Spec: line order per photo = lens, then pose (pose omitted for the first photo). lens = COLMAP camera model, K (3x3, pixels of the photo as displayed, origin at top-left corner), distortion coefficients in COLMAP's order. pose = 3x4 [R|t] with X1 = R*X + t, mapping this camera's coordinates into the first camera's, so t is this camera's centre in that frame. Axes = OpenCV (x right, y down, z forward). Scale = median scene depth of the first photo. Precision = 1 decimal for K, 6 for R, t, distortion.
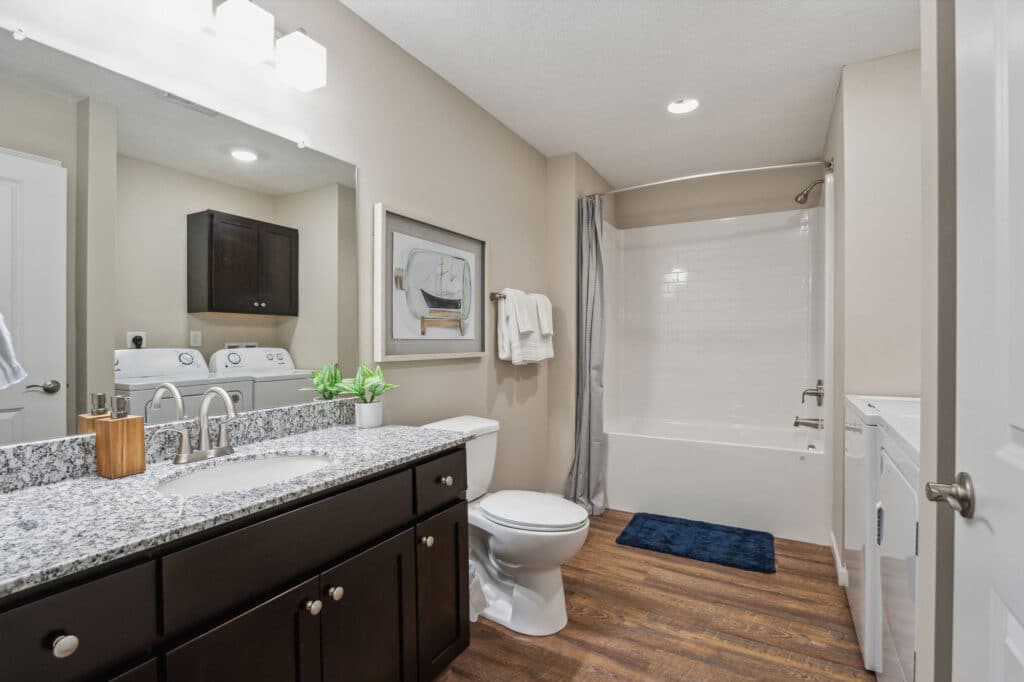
lens RADIAL K [[502.6, 0, 510.5], [0, 502.6, 340.6], [0, 0, 1]] dist [-0.001241, -0.001295]
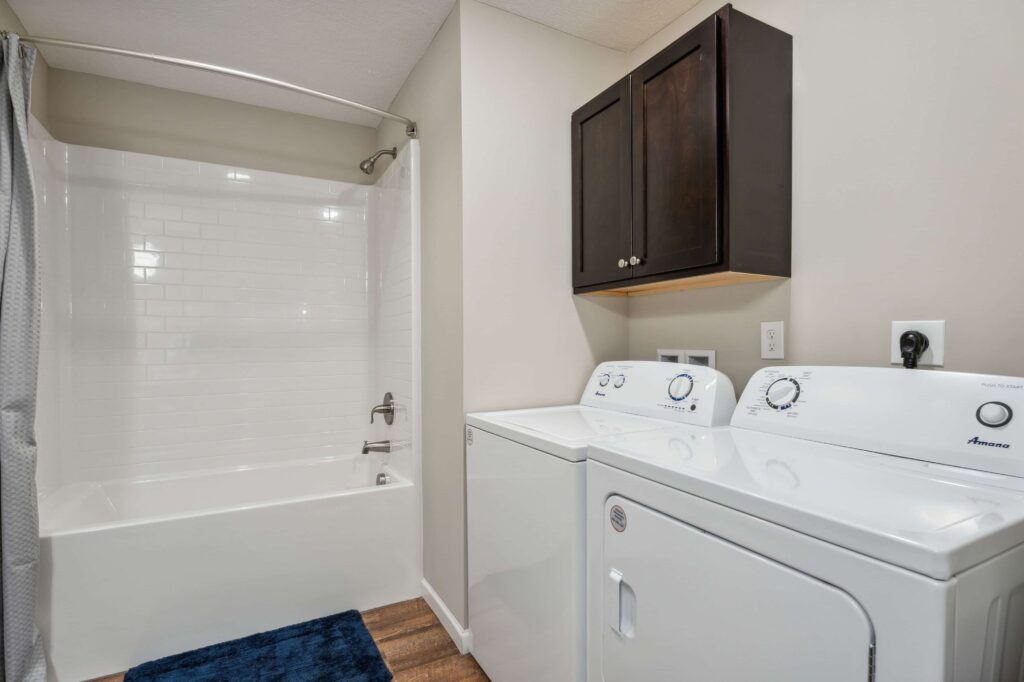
lens RADIAL K [[502.6, 0, 510.0], [0, 502.6, 351.2], [0, 0, 1]] dist [-0.001241, -0.001295]
pose [[0.541239, -0.016861, 0.840700, 0.029331], [0.006172, 0.999852, 0.016079, -0.002389], [-0.840846, -0.003514, 0.541263, 0.388042]]
